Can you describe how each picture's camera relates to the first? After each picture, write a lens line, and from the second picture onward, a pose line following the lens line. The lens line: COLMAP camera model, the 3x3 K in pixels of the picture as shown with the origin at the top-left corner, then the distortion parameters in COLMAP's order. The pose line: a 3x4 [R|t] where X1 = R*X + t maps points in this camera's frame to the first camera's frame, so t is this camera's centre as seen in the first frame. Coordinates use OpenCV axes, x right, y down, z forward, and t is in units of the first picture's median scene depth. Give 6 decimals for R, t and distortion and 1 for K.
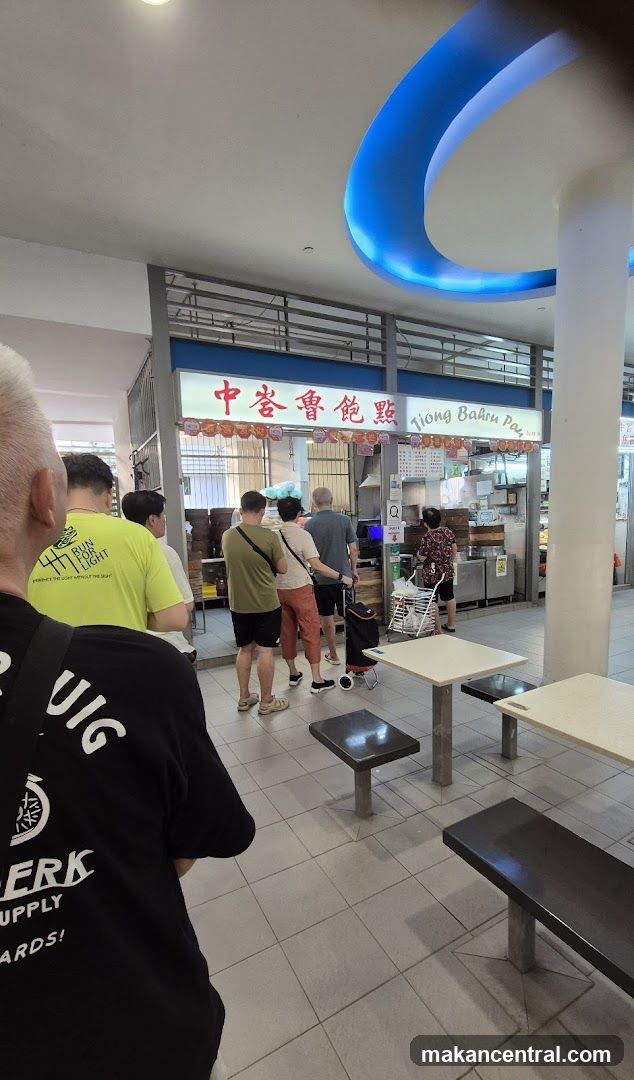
lens RADIAL K [[468.3, 0, 309.7], [0, 468.3, 572.4], [0, 0, 1]] dist [-0.004946, 0.000198]
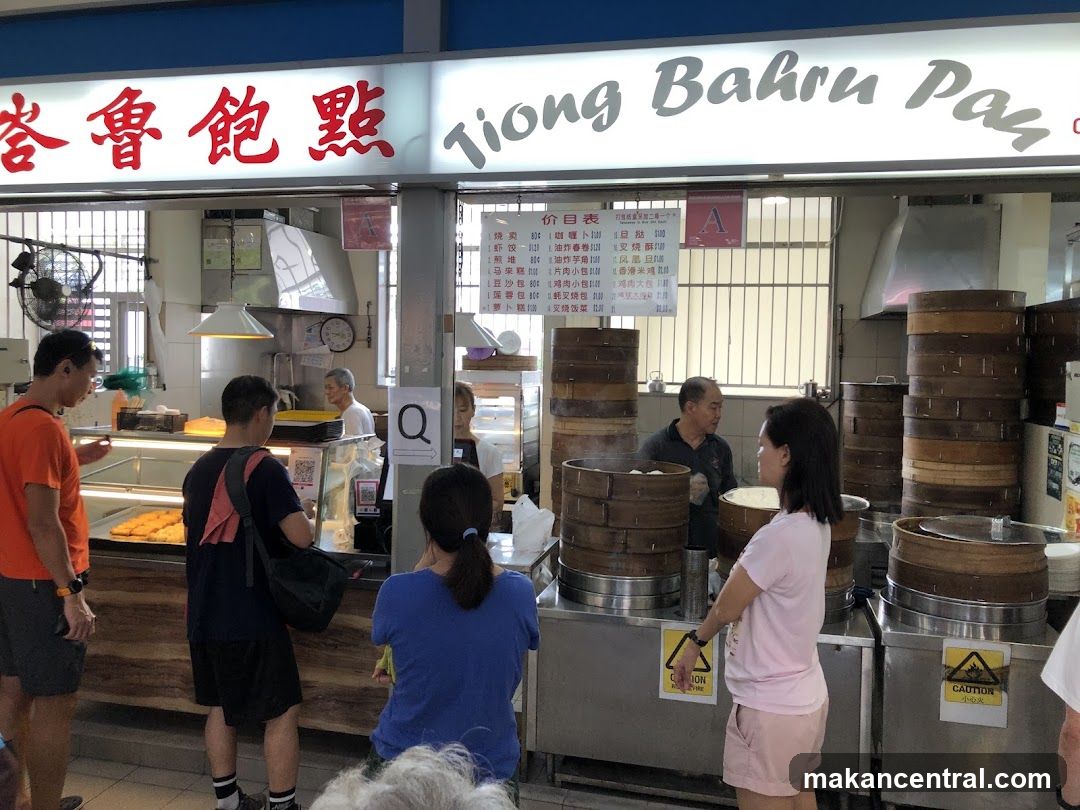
lens RADIAL K [[895.8, 0, 543.9], [0, 895.8, 399.1], [0, 0, 1]] dist [0.009707, 0.008651]
pose [[0.741300, 0.089677, -0.665156, 0.701830], [-0.127804, 0.991761, -0.008724, -0.162997], [0.658894, 0.091477, 0.746653, 0.644944]]
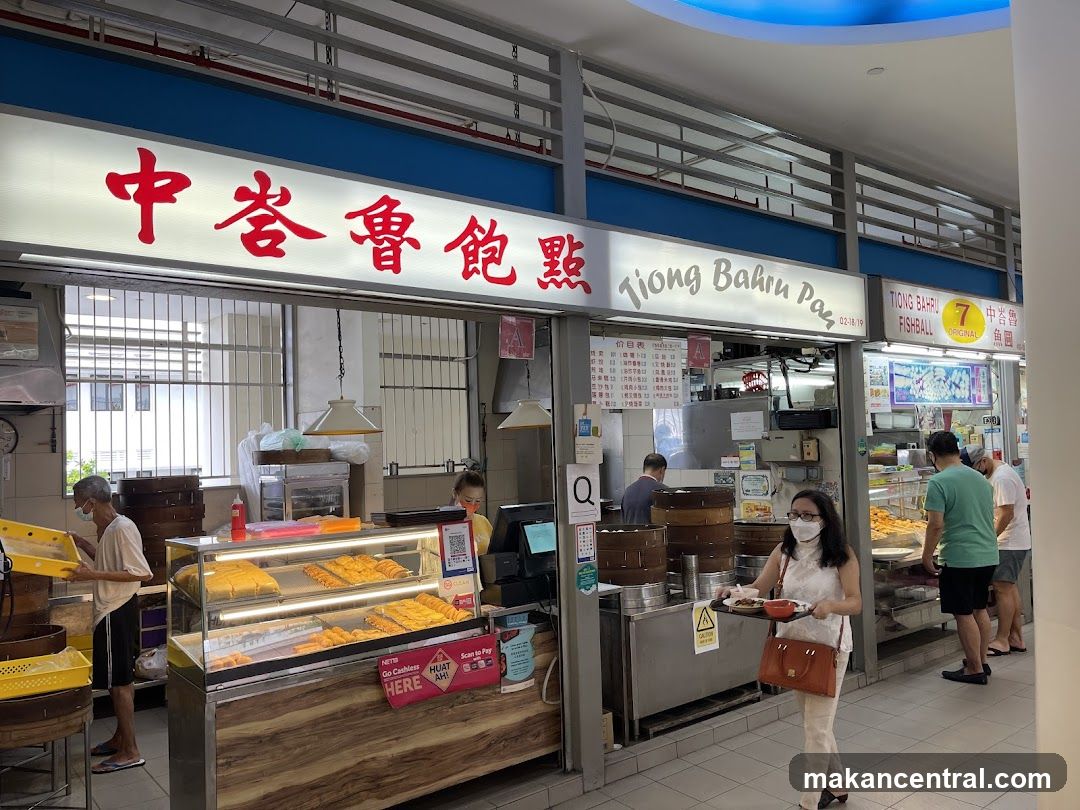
lens RADIAL K [[821.4, 0, 544.2], [0, 821.4, 422.2], [0, 0, 1]] dist [0.057874, -0.071790]
pose [[0.982216, 0.014934, 0.187157, 0.004974], [0.012927, 0.989087, -0.146765, -0.087941], [-0.187307, 0.146575, 0.971304, 0.294852]]
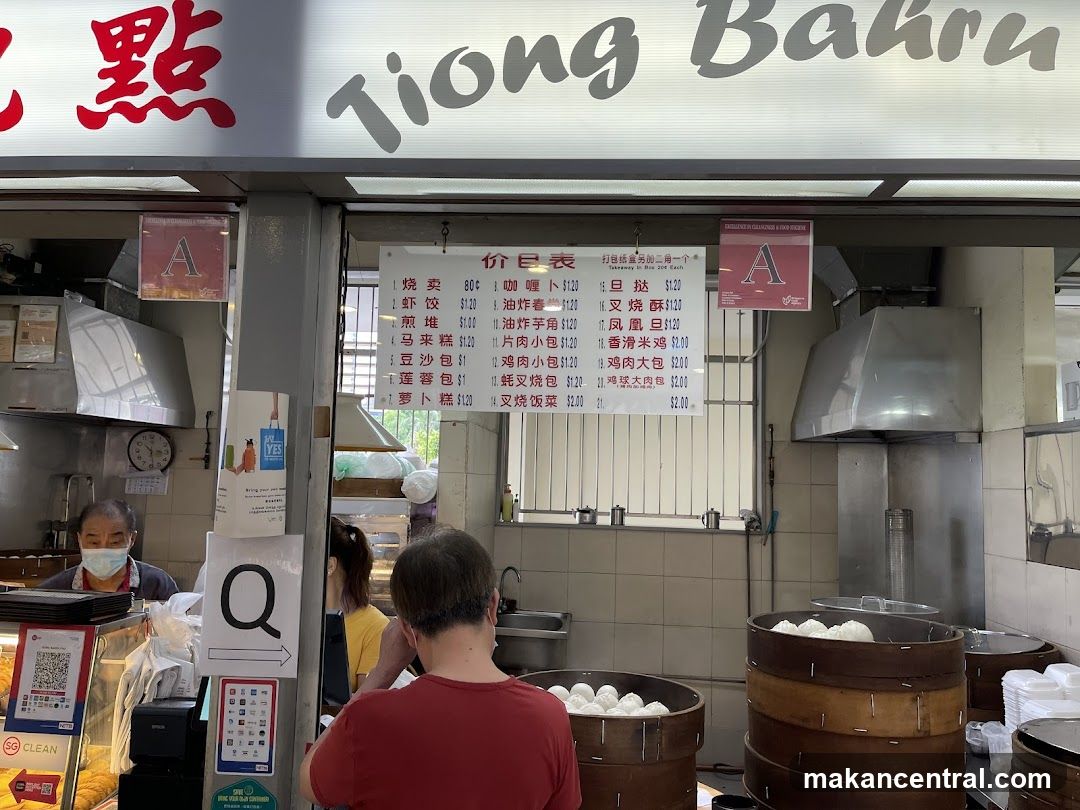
lens RADIAL K [[821.4, 0, 544.2], [0, 821.4, 412.5], [0, 0, 1]] dist [0.057874, -0.071790]
pose [[0.847931, 0.018746, -0.529775, 0.474027], [-0.121690, 0.979570, -0.160109, -0.173869], [0.515950, 0.200230, 0.832889, 0.839335]]
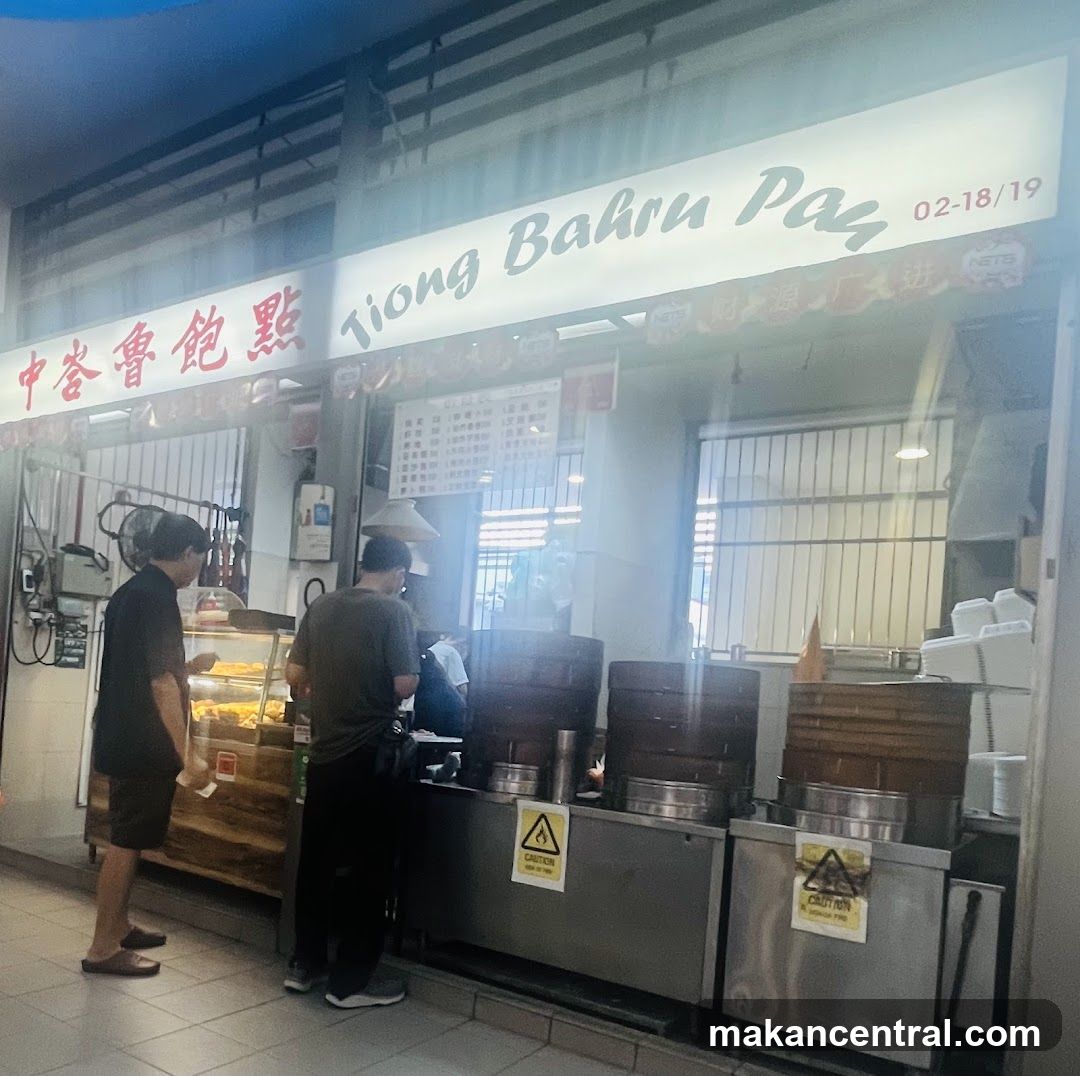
lens RADIAL K [[927.3, 0, 437.3], [0, 927.3, 683.6], [0, 0, 1]] dist [-0.011003, 0.005653]
pose [[0.430701, 0.072252, -0.899598, 0.898884], [-0.195315, 0.980630, -0.014751, -0.078573], [0.881107, 0.182058, 0.436470, 0.852998]]
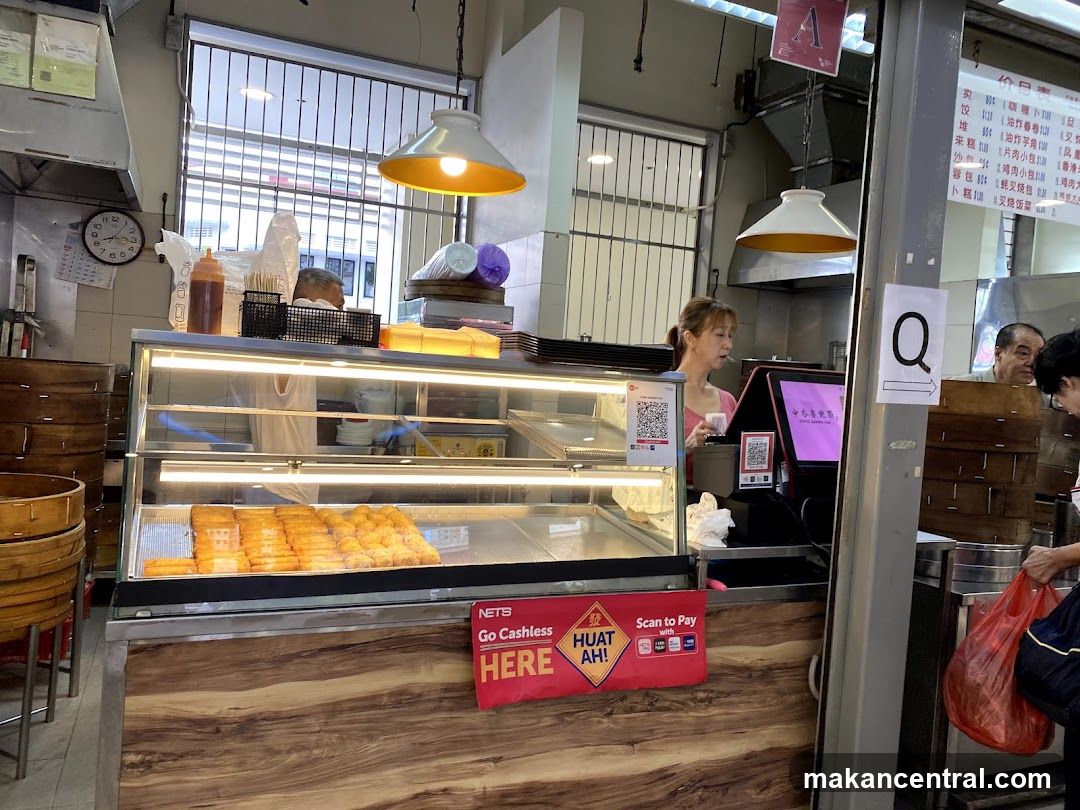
lens RADIAL K [[821.4, 0, 551.2], [0, 821.4, 399.0], [0, 0, 1]] dist [0.057874, -0.071790]
pose [[0.991527, 0.112924, -0.064201, 0.047445], [-0.117657, 0.990183, -0.075463, -0.059513], [0.055049, 0.082378, 0.995080, 0.666539]]
